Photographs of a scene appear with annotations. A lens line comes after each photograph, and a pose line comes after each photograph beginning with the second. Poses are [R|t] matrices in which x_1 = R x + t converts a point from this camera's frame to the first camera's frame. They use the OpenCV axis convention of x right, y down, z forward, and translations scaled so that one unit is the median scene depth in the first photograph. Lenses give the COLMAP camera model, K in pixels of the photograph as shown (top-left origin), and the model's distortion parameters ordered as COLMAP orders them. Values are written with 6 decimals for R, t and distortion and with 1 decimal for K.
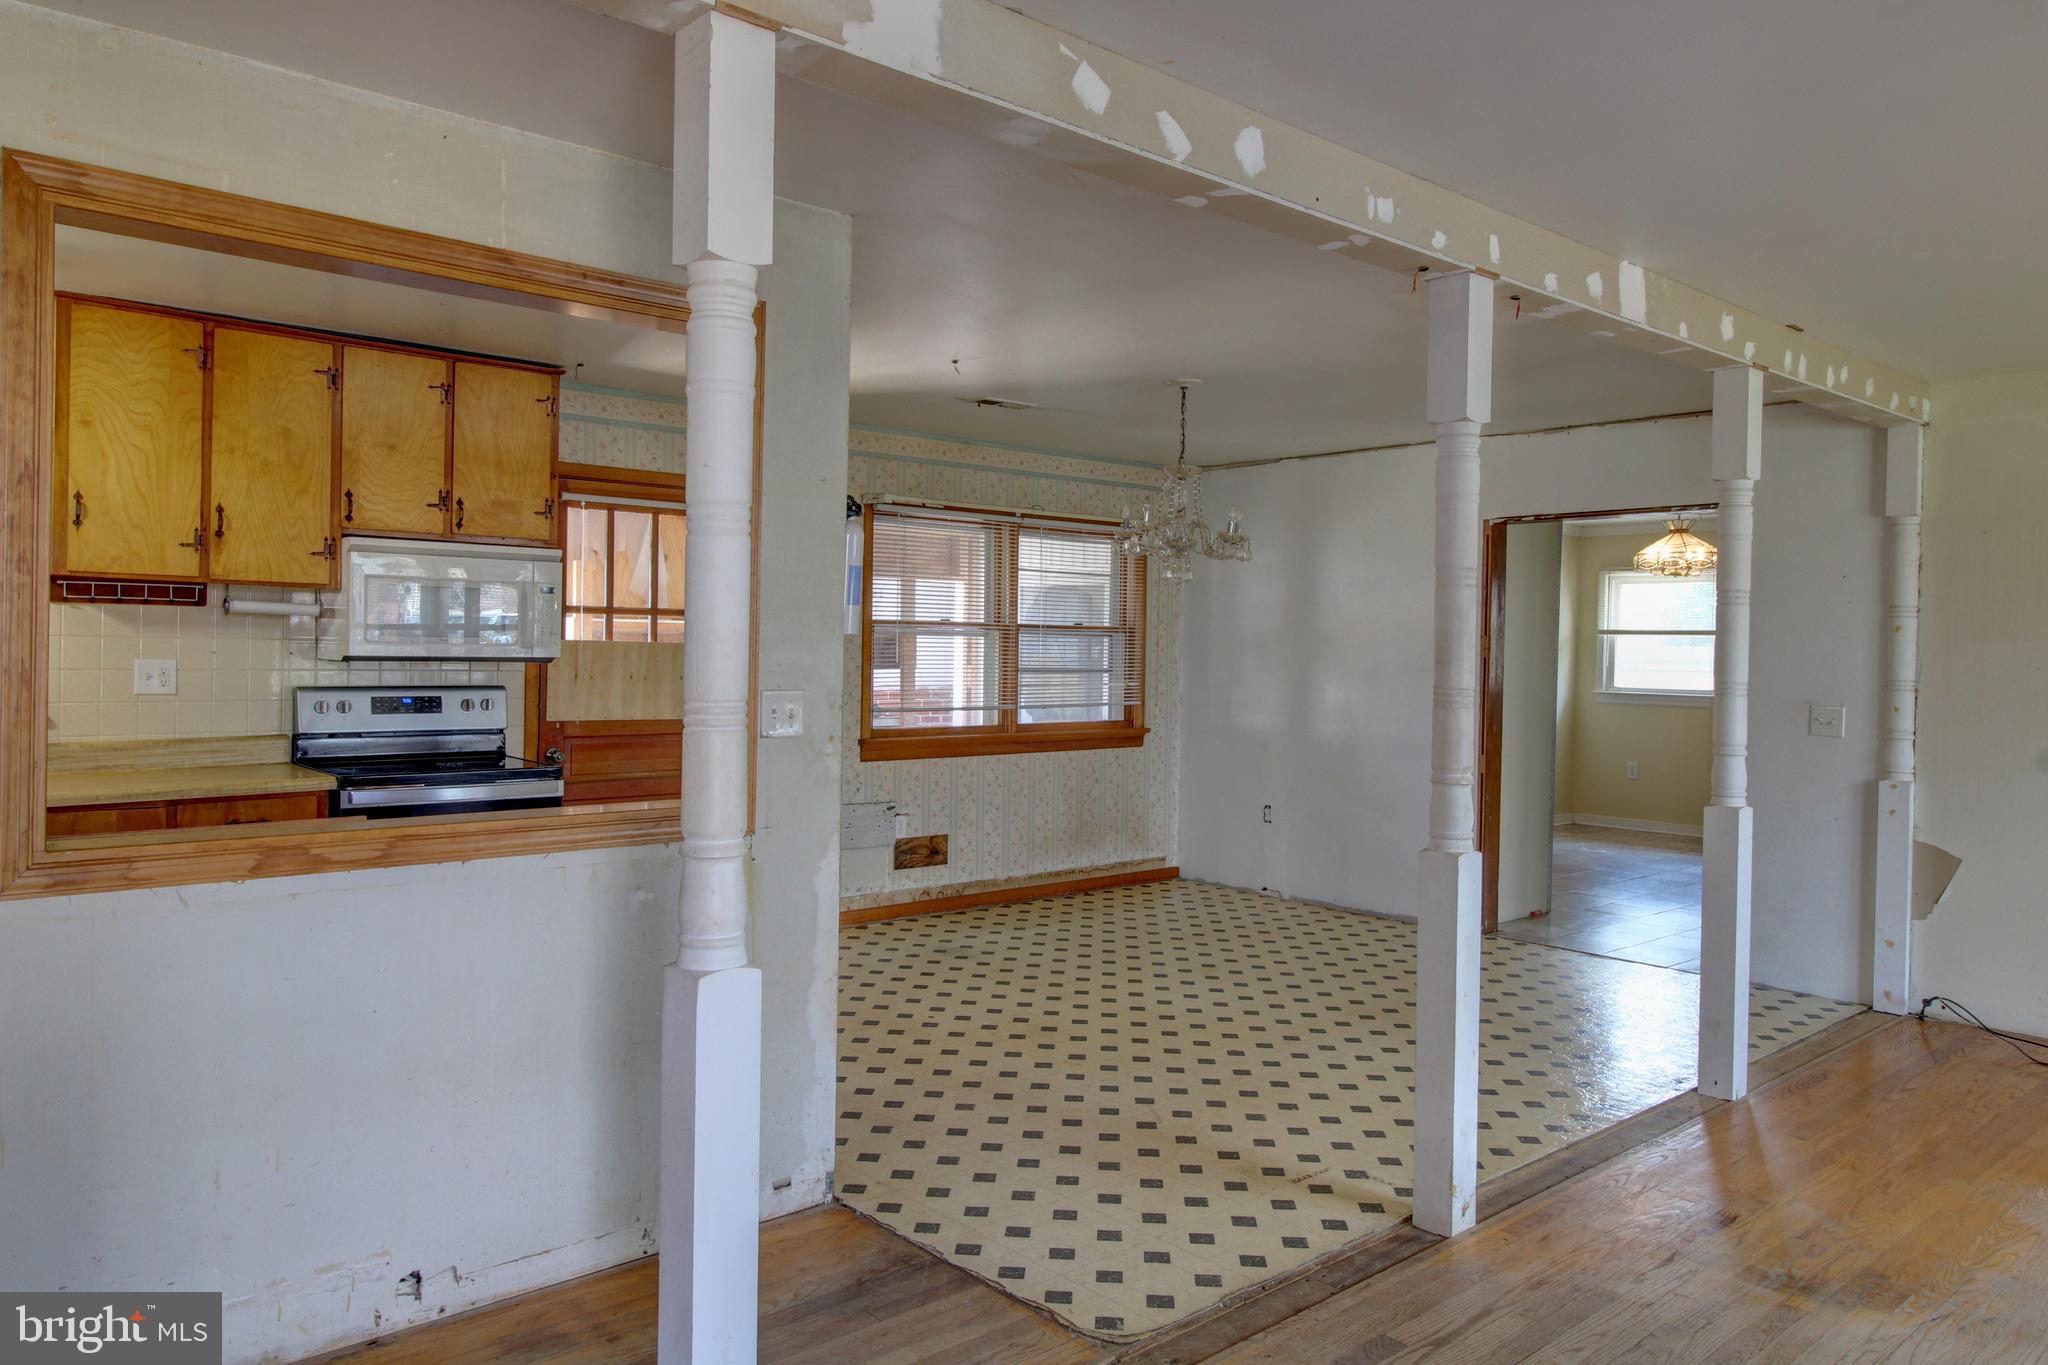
lens RADIAL K [[1393.1, 0, 1022.3], [0, 1393.1, 656.9], [0, 0, 1]] dist [-0.001495, -0.000816]
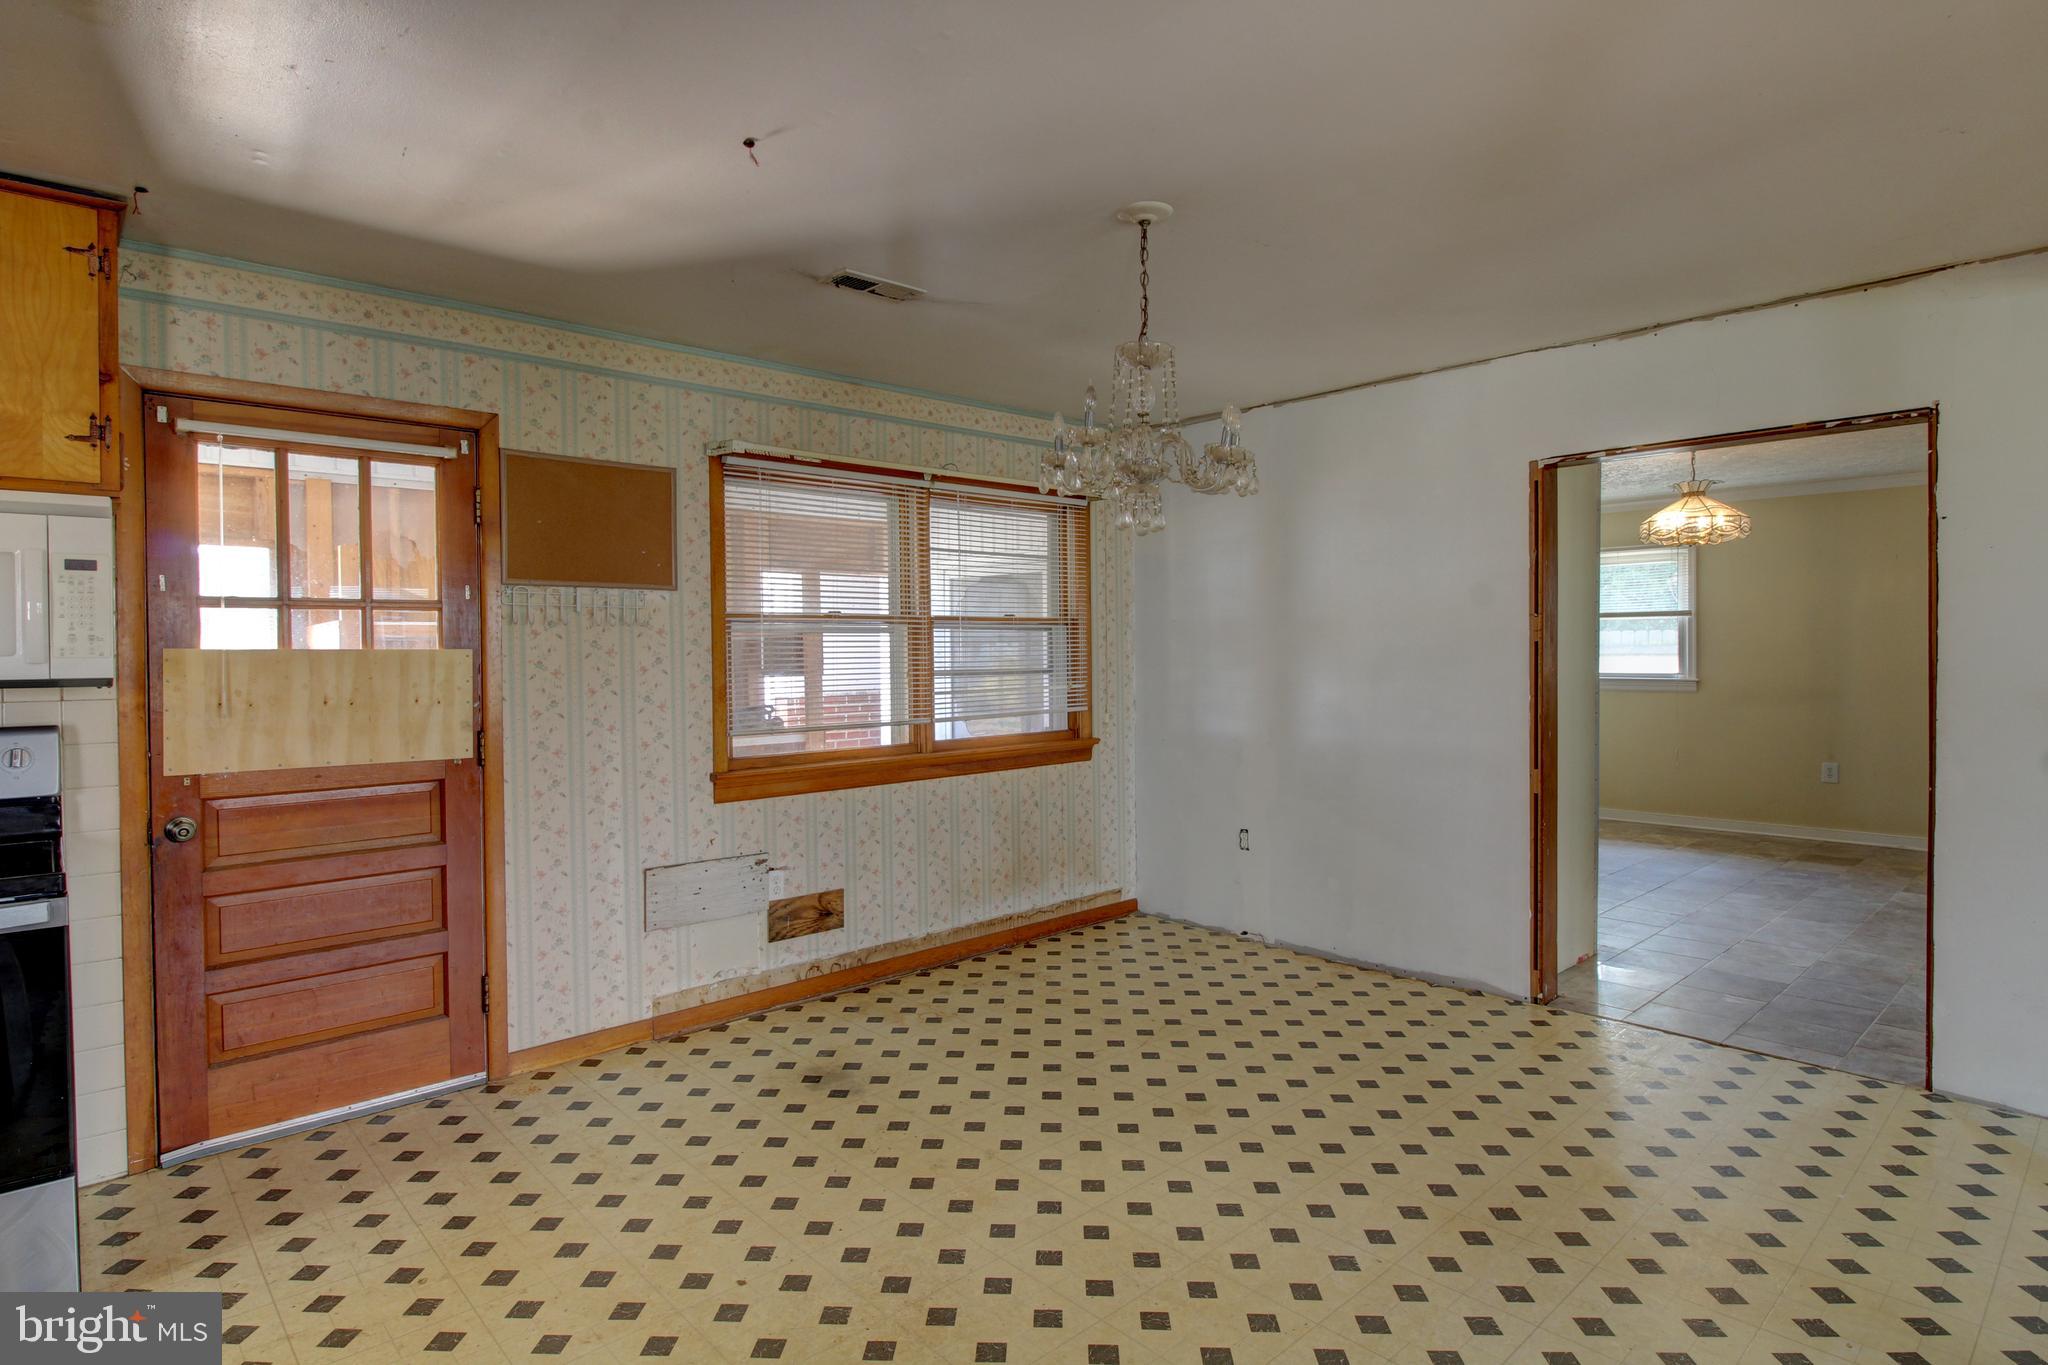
lens RADIAL K [[1088.7, 0, 1027.0], [0, 1088.7, 667.1], [0, 0, 1]] dist [-0.001811, -0.000606]
pose [[0.999187, -0.026521, 0.030371, 0.032108], [0.026235, 0.999608, 0.009798, 0.000982], [-0.030619, -0.008993, 0.999491, 0.378132]]
